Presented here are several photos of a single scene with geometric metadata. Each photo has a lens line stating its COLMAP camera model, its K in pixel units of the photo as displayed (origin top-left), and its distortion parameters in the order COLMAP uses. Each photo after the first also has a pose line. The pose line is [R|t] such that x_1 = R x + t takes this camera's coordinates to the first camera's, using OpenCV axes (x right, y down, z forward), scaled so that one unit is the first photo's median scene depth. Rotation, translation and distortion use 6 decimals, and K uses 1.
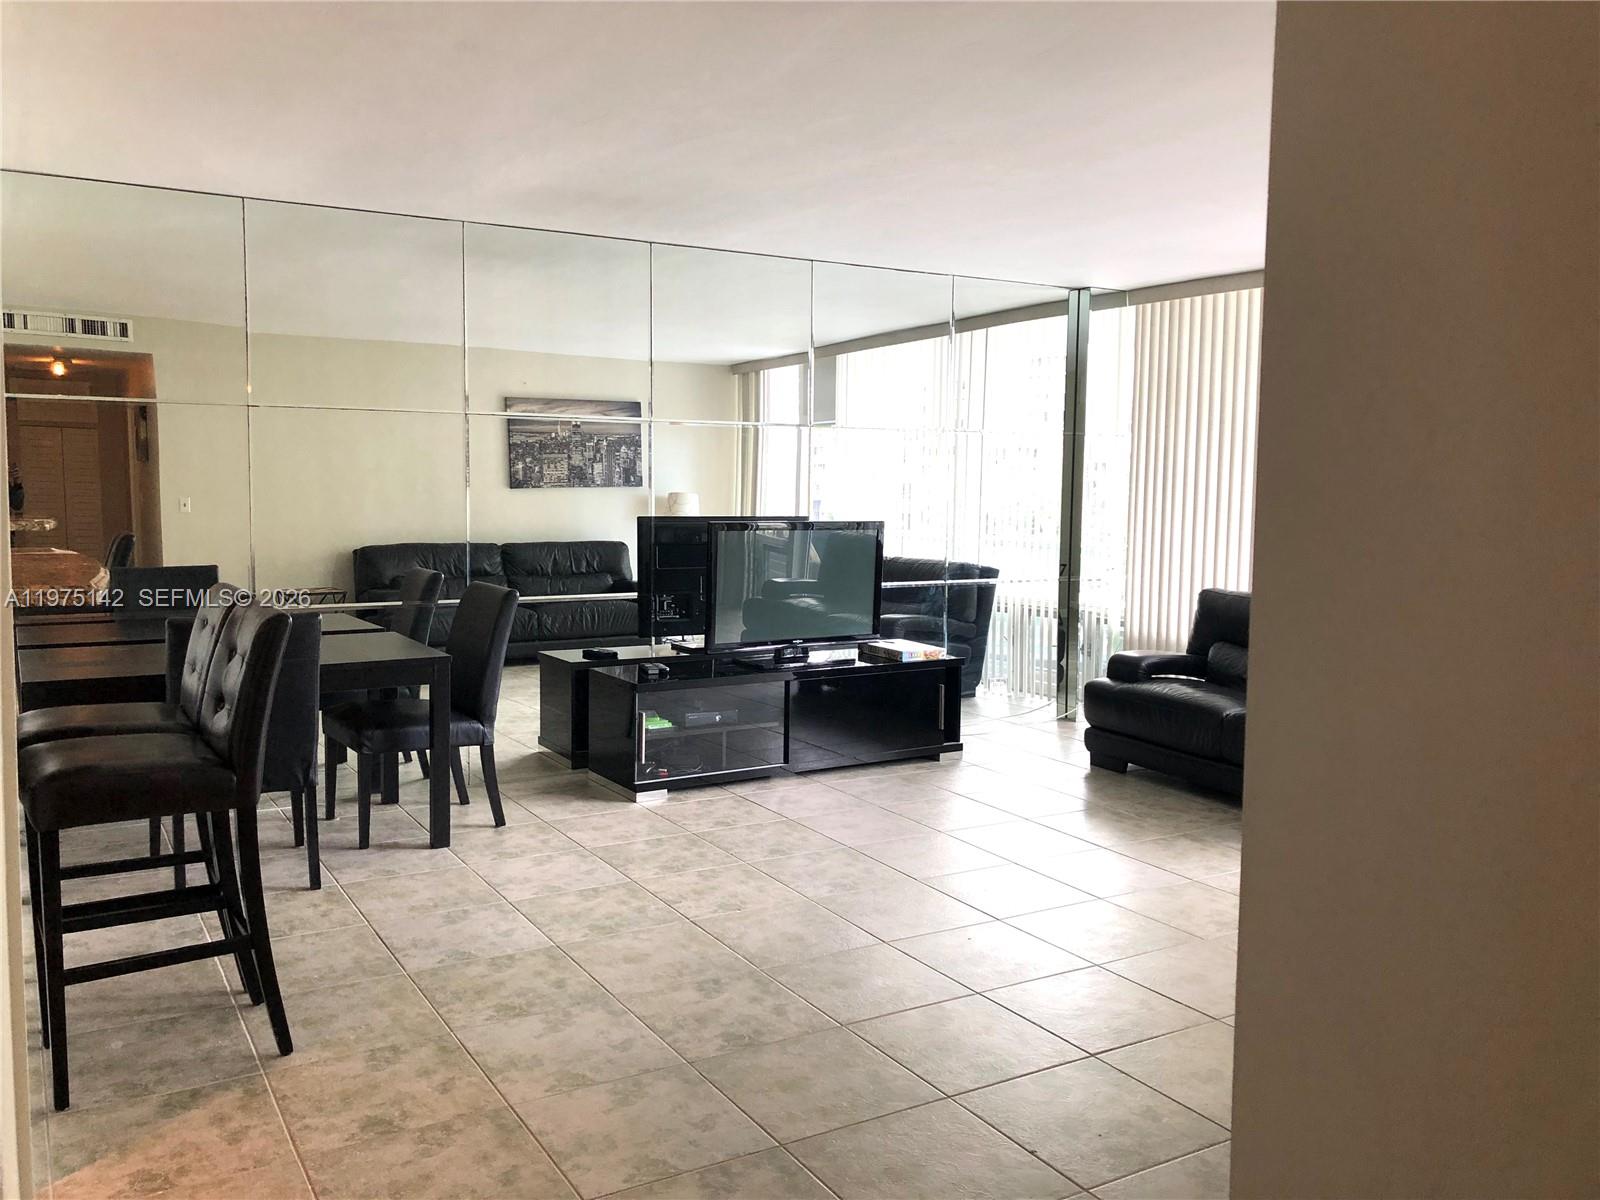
lens RADIAL K [[1302.5, 0, 787.5], [0, 1302.5, 597.3], [0, 0, 1]] dist [0.023884, -0.006965]
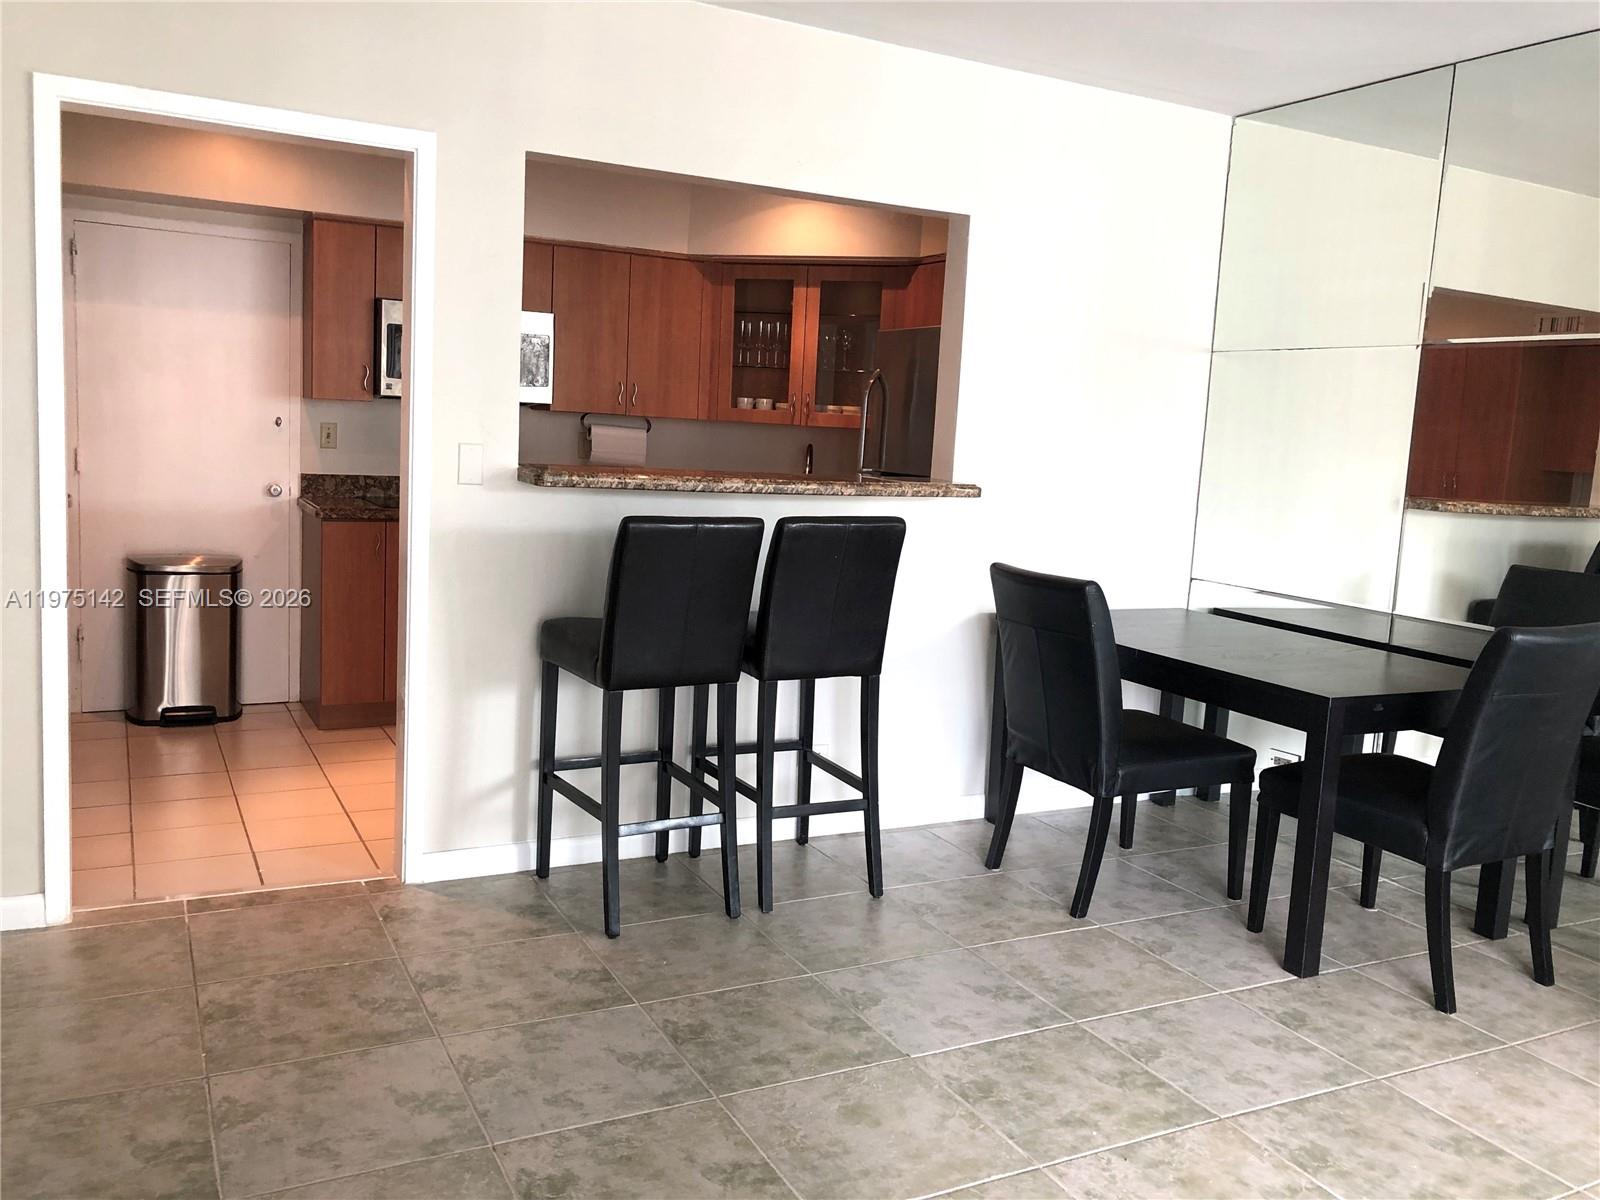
lens RADIAL K [[1302.5, 0, 805.0], [0, 1302.5, 590.1], [0, 0, 1]] dist [0.023884, -0.006965]
pose [[-0.052975, 0.111105, -0.992396, 0.450491], [-0.147711, 0.981987, 0.117825, -0.053360], [0.987611, 0.152830, -0.035609, 0.828177]]
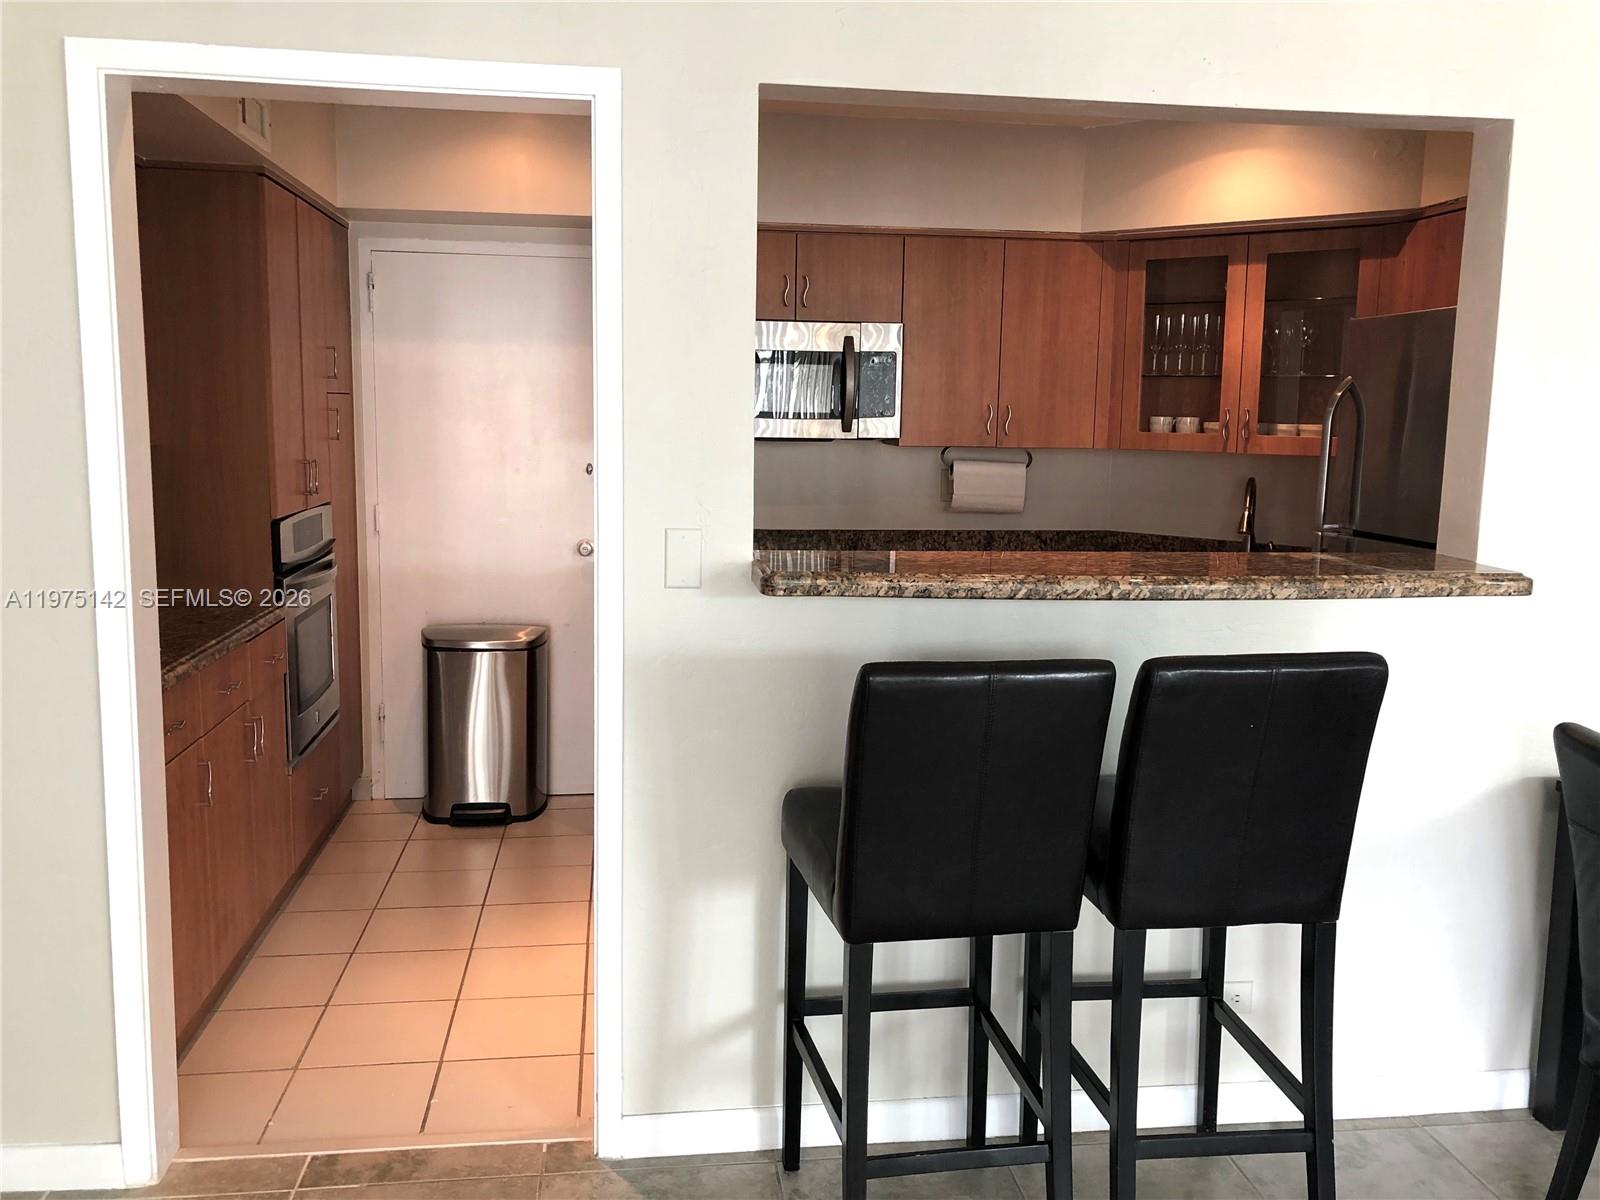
lens RADIAL K [[1302.5, 0, 807.2], [0, 1302.5, 587.3], [0, 0, 1]] dist [0.023884, -0.006965]
pose [[-0.387883, 0.105462, -0.915655, 0.121501], [-0.110458, 0.980954, 0.159775, -0.085712], [0.915066, 0.163115, -0.368846, 0.833786]]
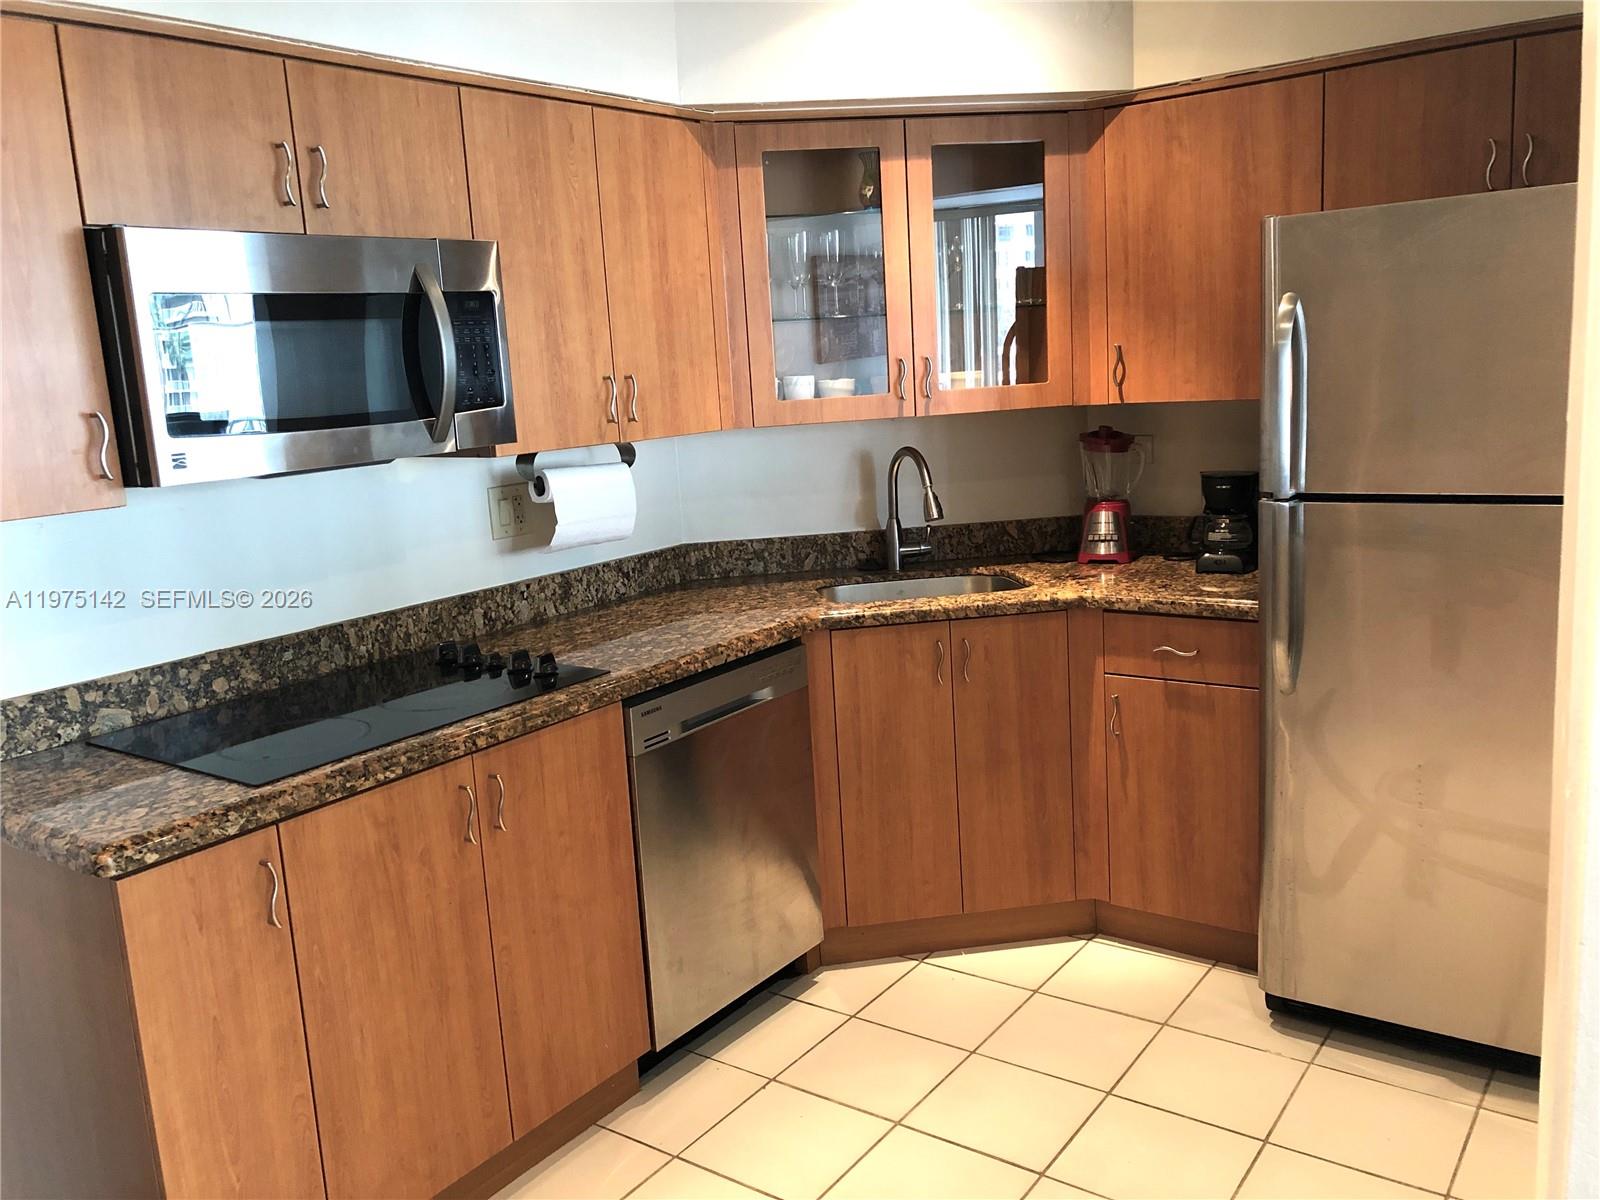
lens RADIAL K [[1302.5, 0, 801.1], [0, 1302.5, 600.0], [0, 0, 1]] dist [0.023884, -0.006965]
pose [[0.390597, 0.136127, -0.910442, -0.266553], [-0.023608, 0.990162, 0.137918, -0.059427], [0.920259, -0.032377, 0.389968, 0.382594]]
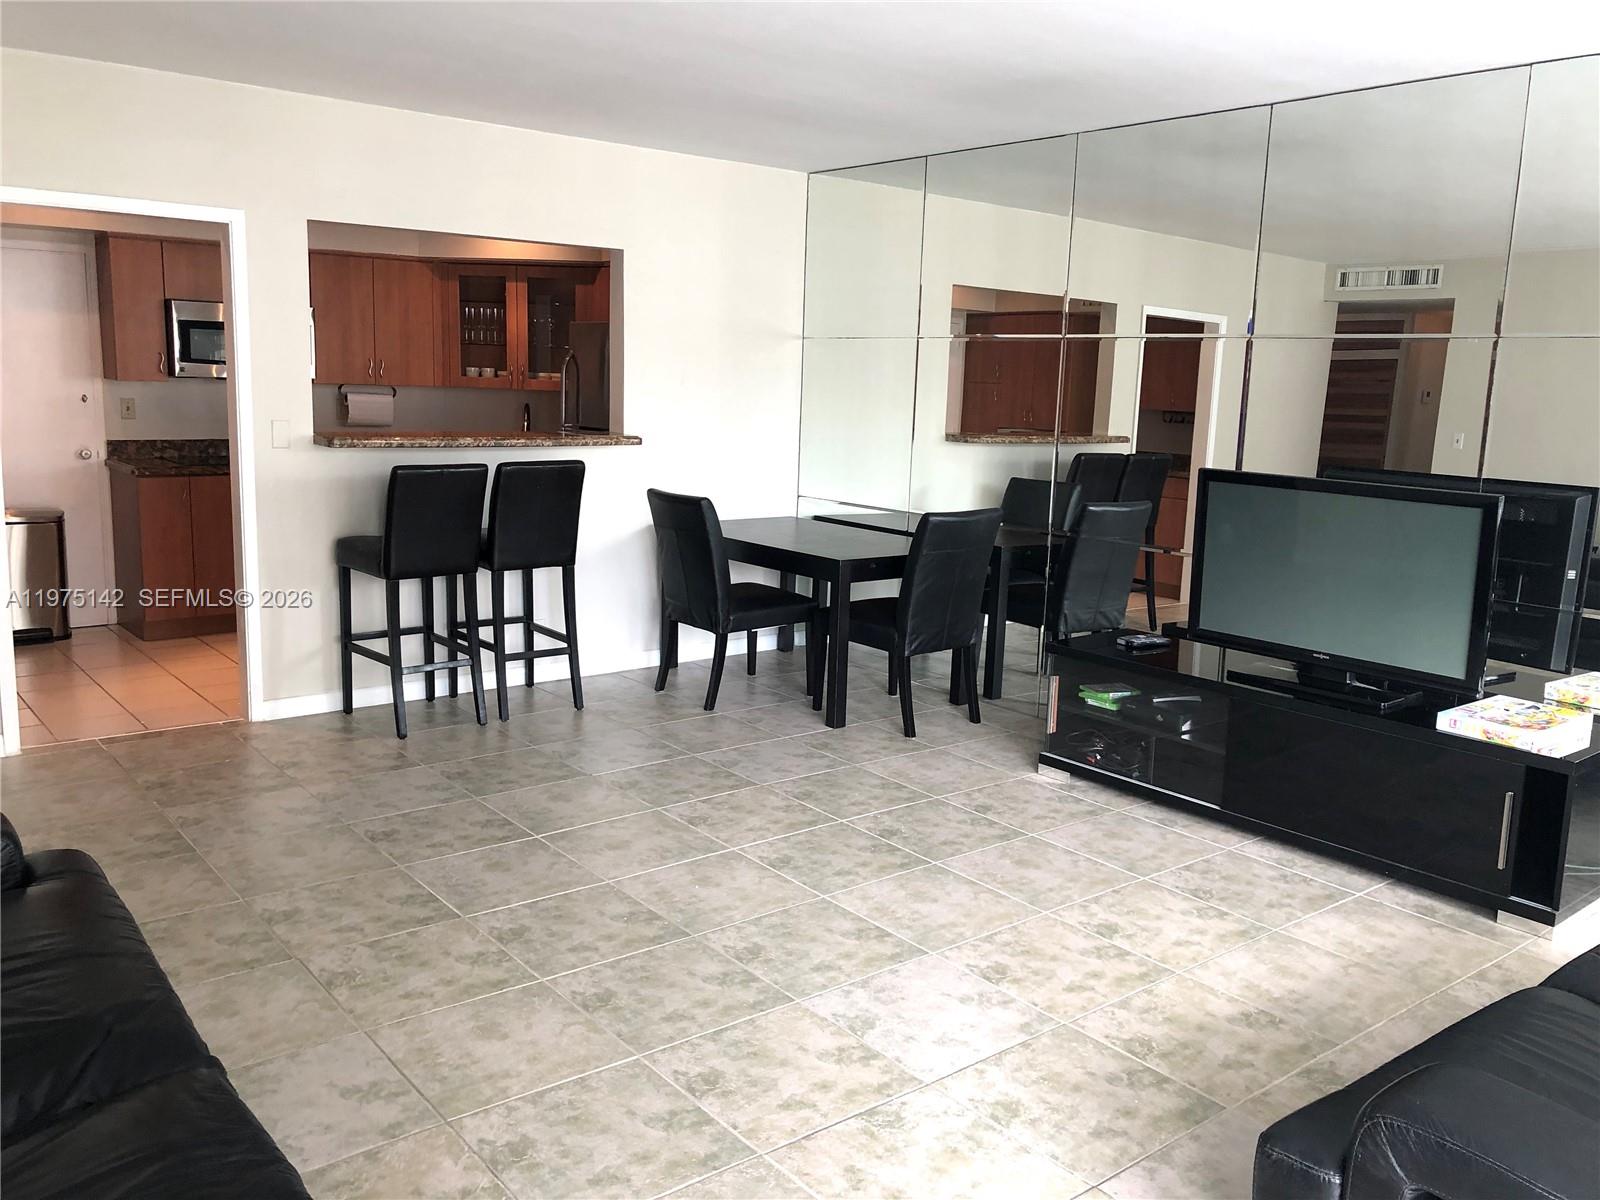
lens RADIAL K [[1302.5, 0, 801.8], [0, 1302.5, 588.7], [0, 0, 1]] dist [0.023884, -0.006965]
pose [[0.141336, 0.155109, -0.977735, 0.911118], [-0.123378, 0.982709, 0.138063, -0.088980], [0.982243, 0.101117, 0.158029, 0.875602]]
